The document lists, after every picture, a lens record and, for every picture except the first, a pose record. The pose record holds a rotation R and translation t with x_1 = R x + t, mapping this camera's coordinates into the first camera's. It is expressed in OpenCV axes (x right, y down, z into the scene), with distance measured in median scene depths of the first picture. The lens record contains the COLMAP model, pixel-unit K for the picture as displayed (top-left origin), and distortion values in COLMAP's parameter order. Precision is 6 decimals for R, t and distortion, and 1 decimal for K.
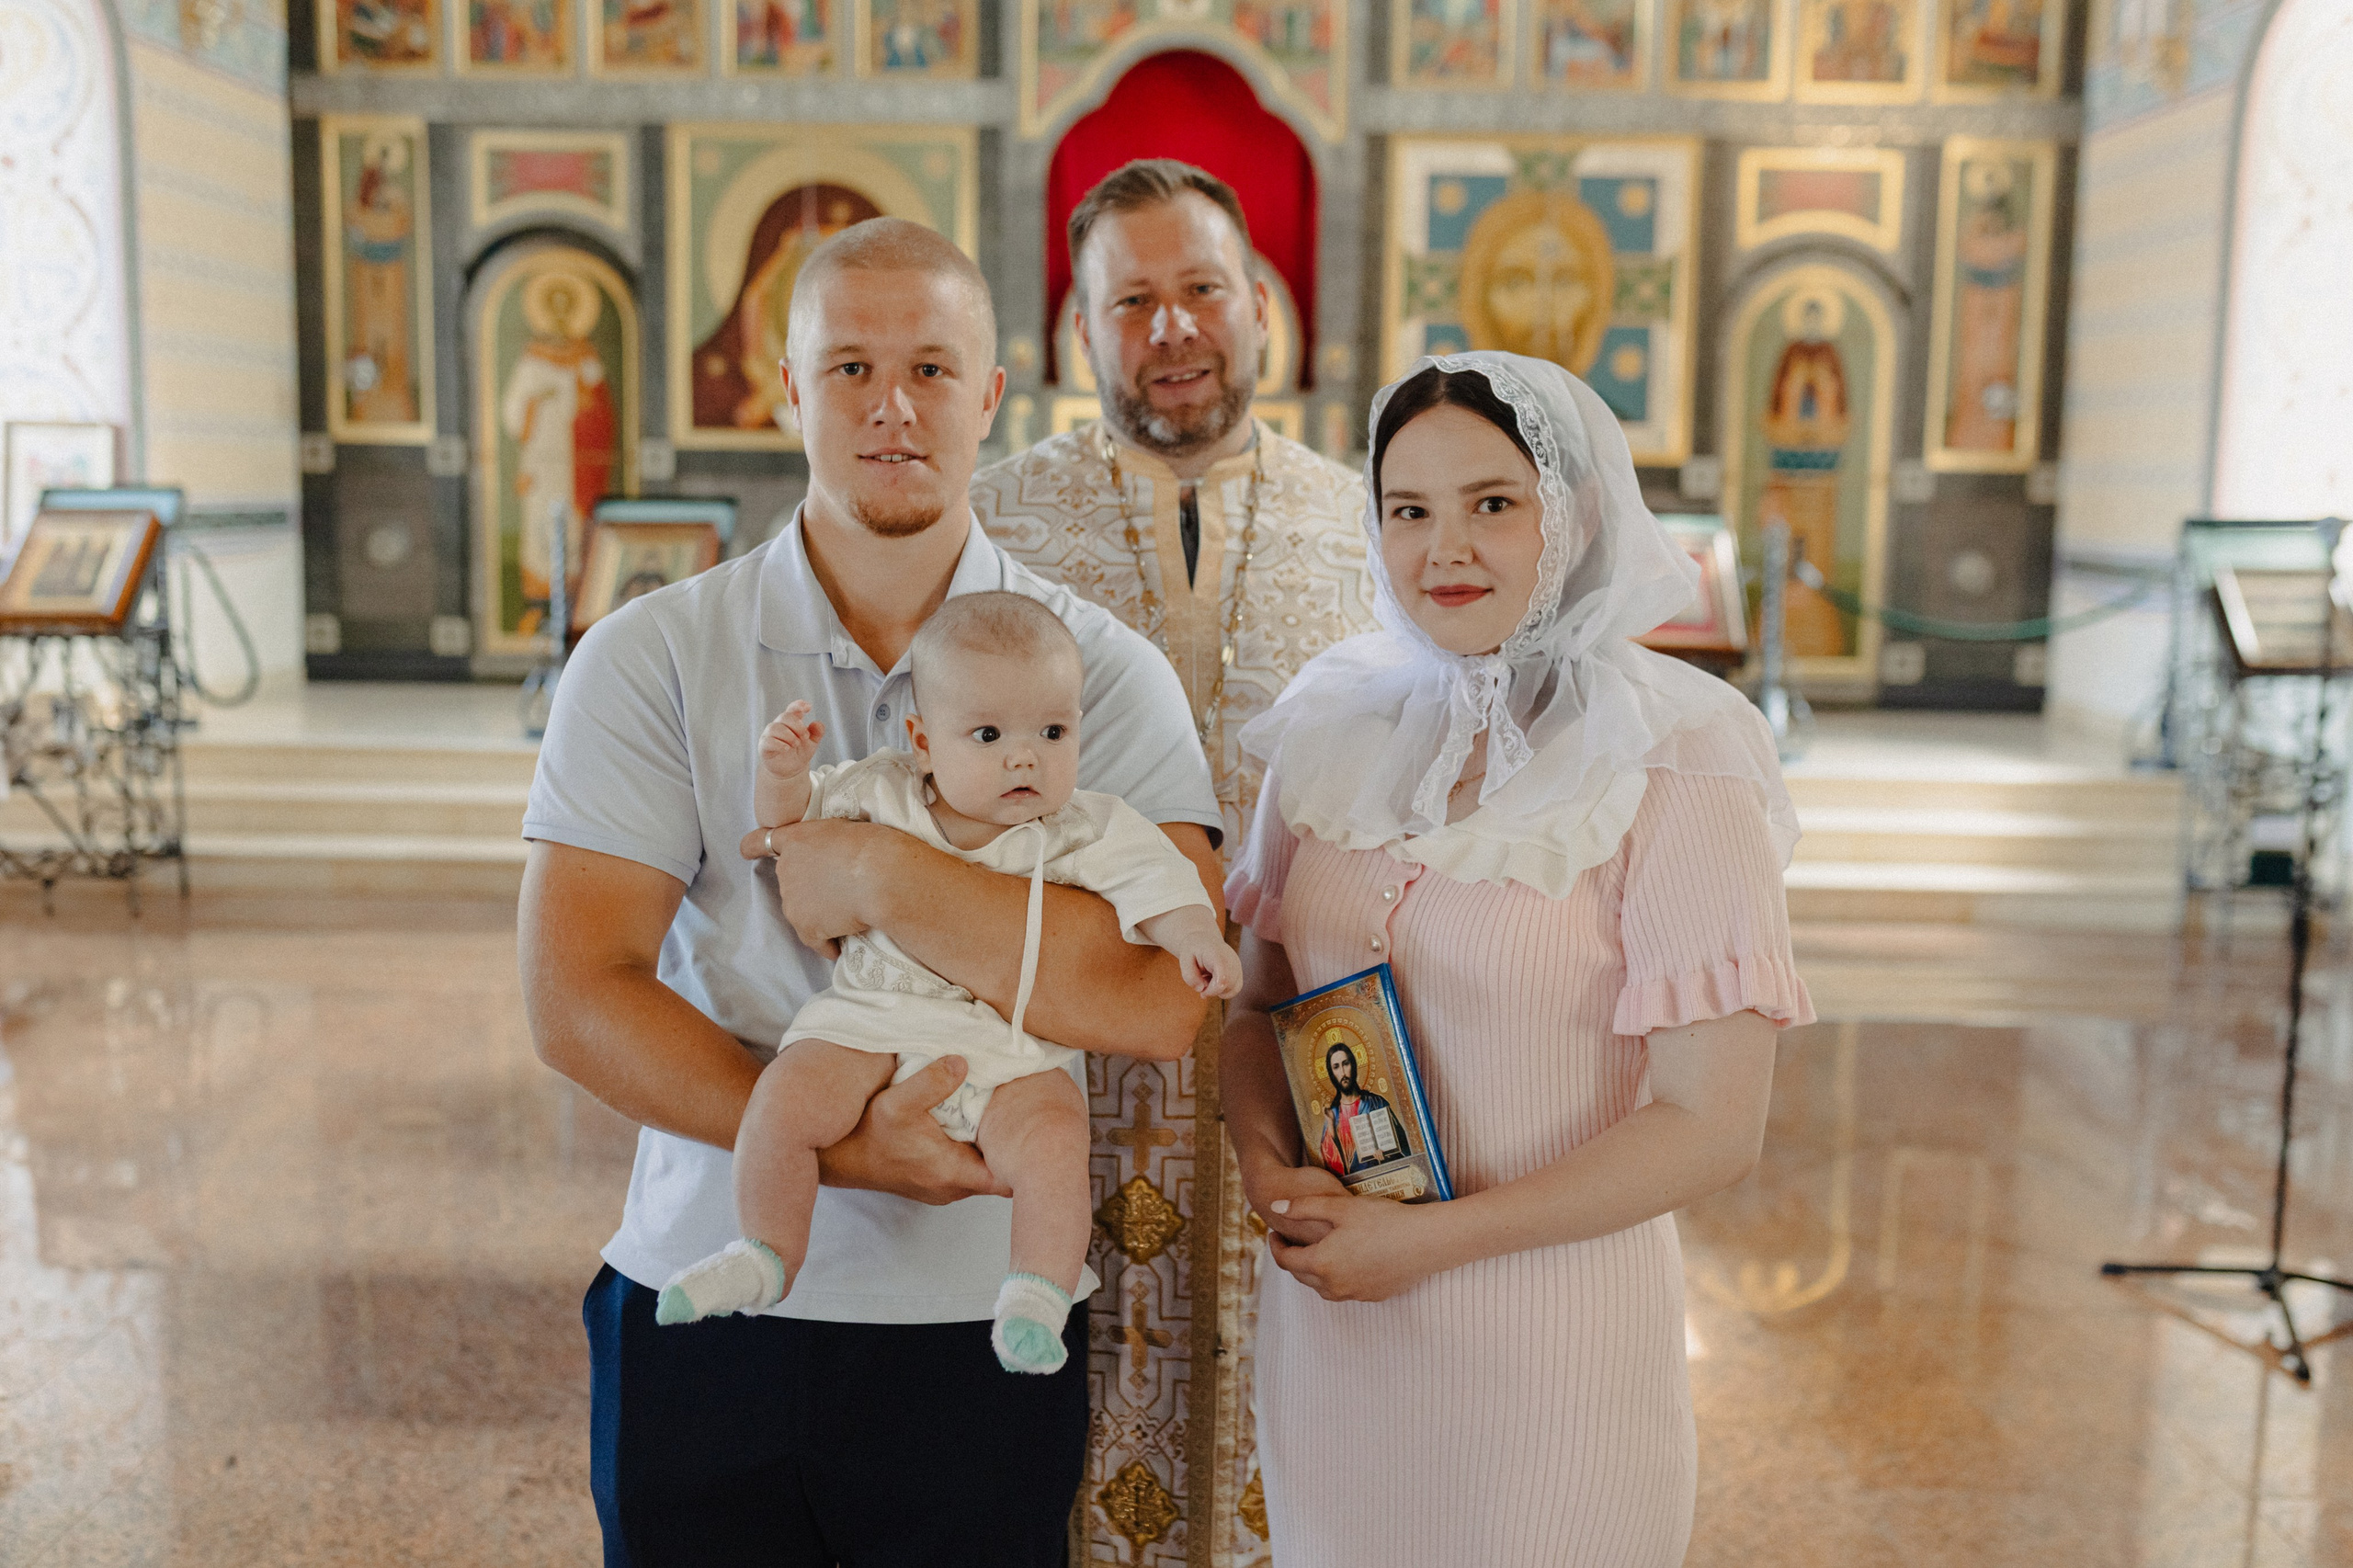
lens RADIAL K [[2381.2, 0, 1170.2], [0, 2381.2, 740.2], [0, 0, 1]] dist [-0.002423, -0.006184]
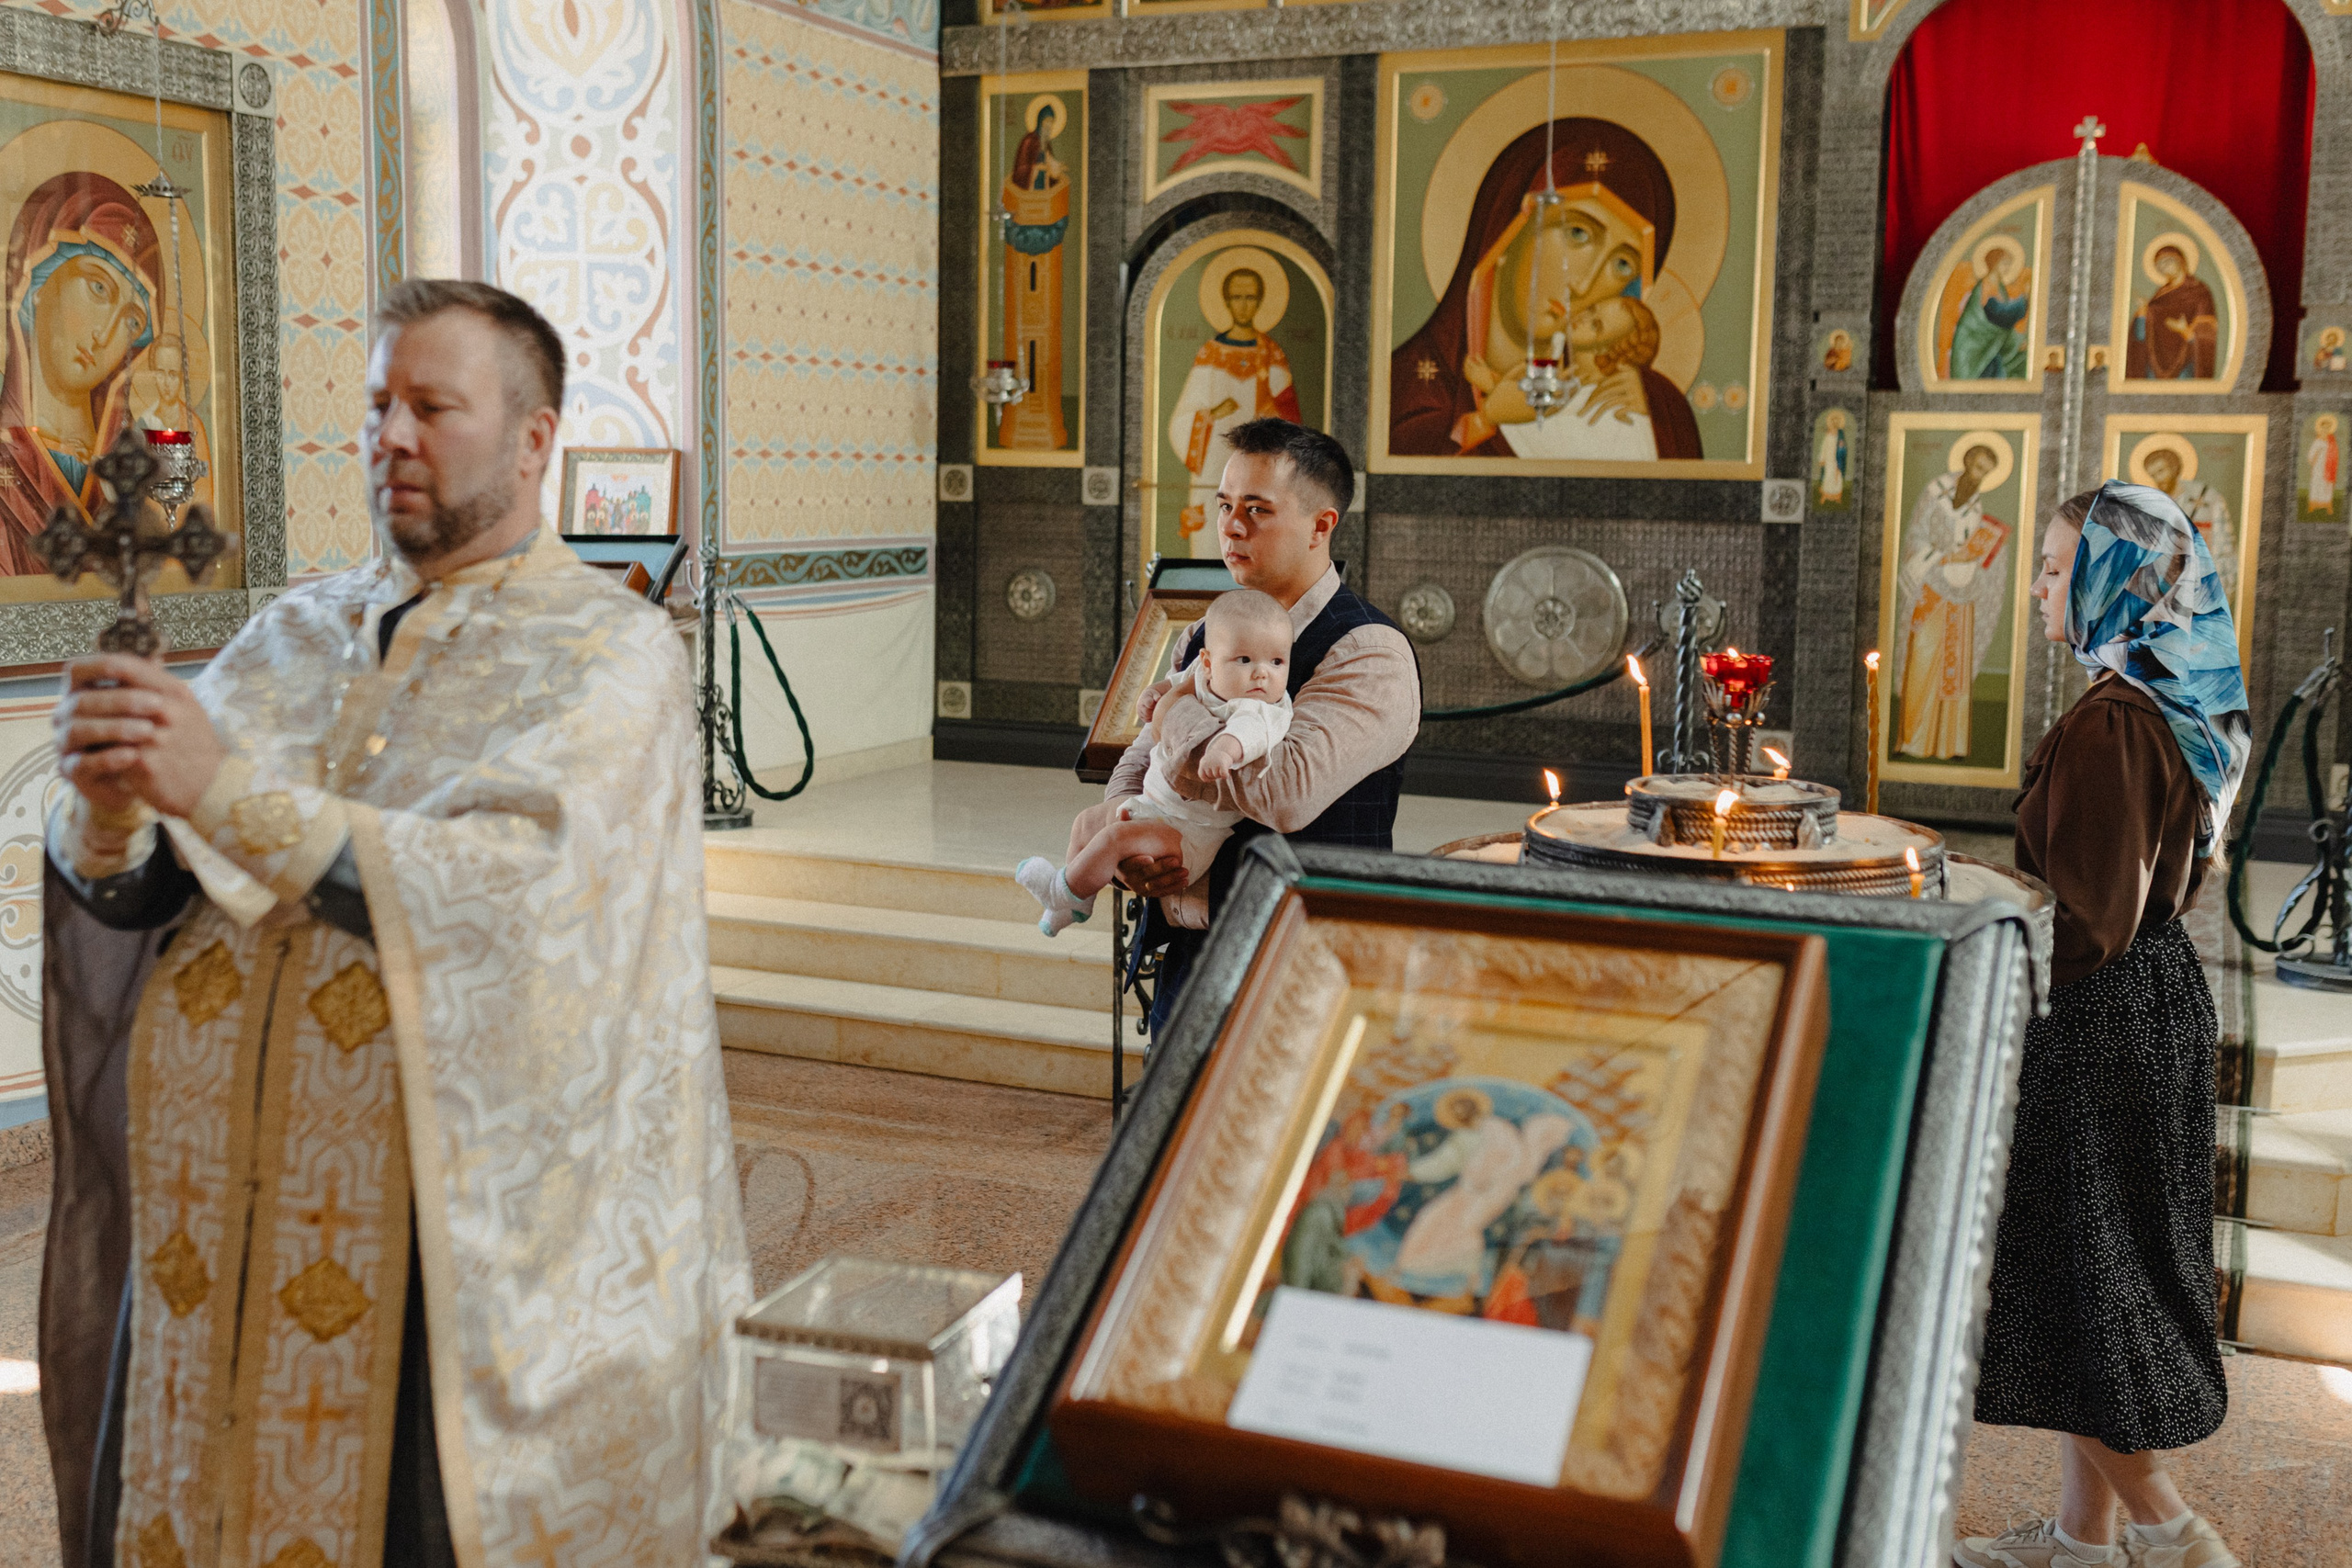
lens RADIAL K [[2417.5, 0, 1111.5], [0, 2417.5, 755.5], [0, 0, 1]] dist [0.001967, 0.004787]
pose [[0.916636, 0.046029, -0.397064, 0.031544], [-0.044714, 0.998921, 0.012575, -0.038603], [0.397215, 0.006227, 0.917705, 0.248136]]
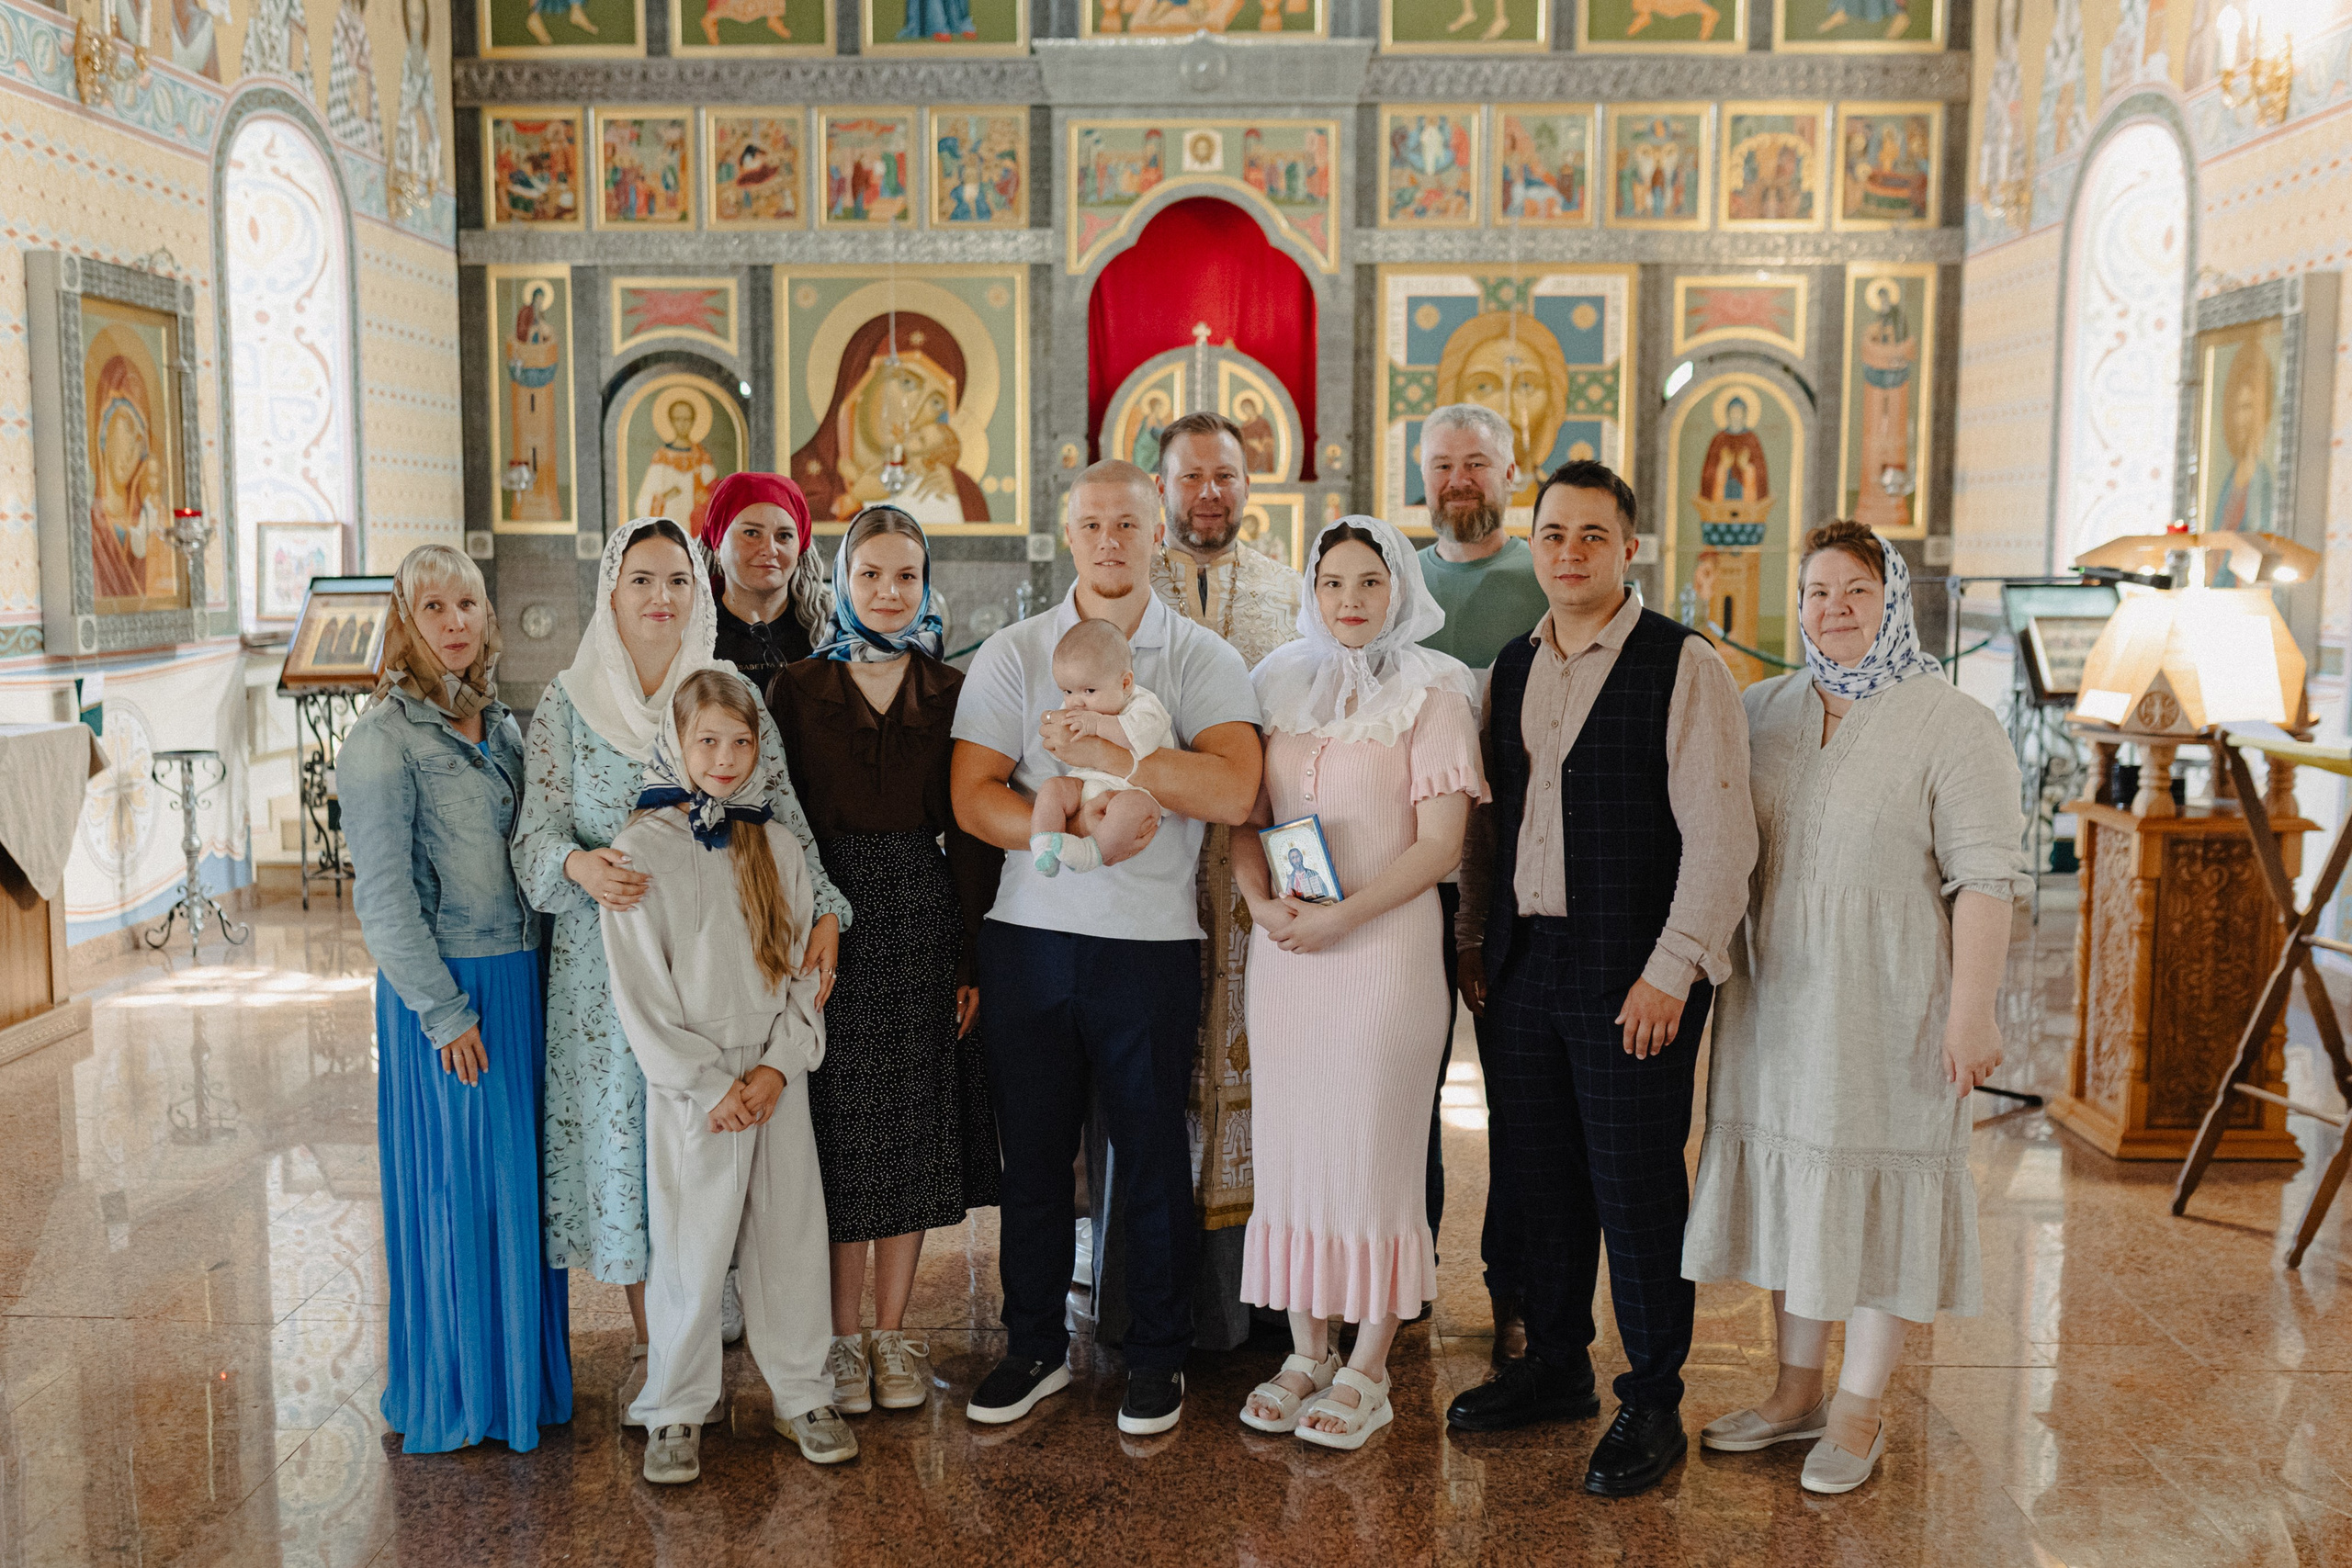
lens RADIAL K [[2342.8, 0, 1135.4], [0, 2342.8, 778.9], [0, 0, 1]] dist [-0.005723, 0.005513]
pose [[0.999717, -0.011355, -0.020902, -0.006676], [0.011096, 0.999861, -0.012476, 0.015729], [0.021041, 0.012241, 0.999704, -0.171035]]
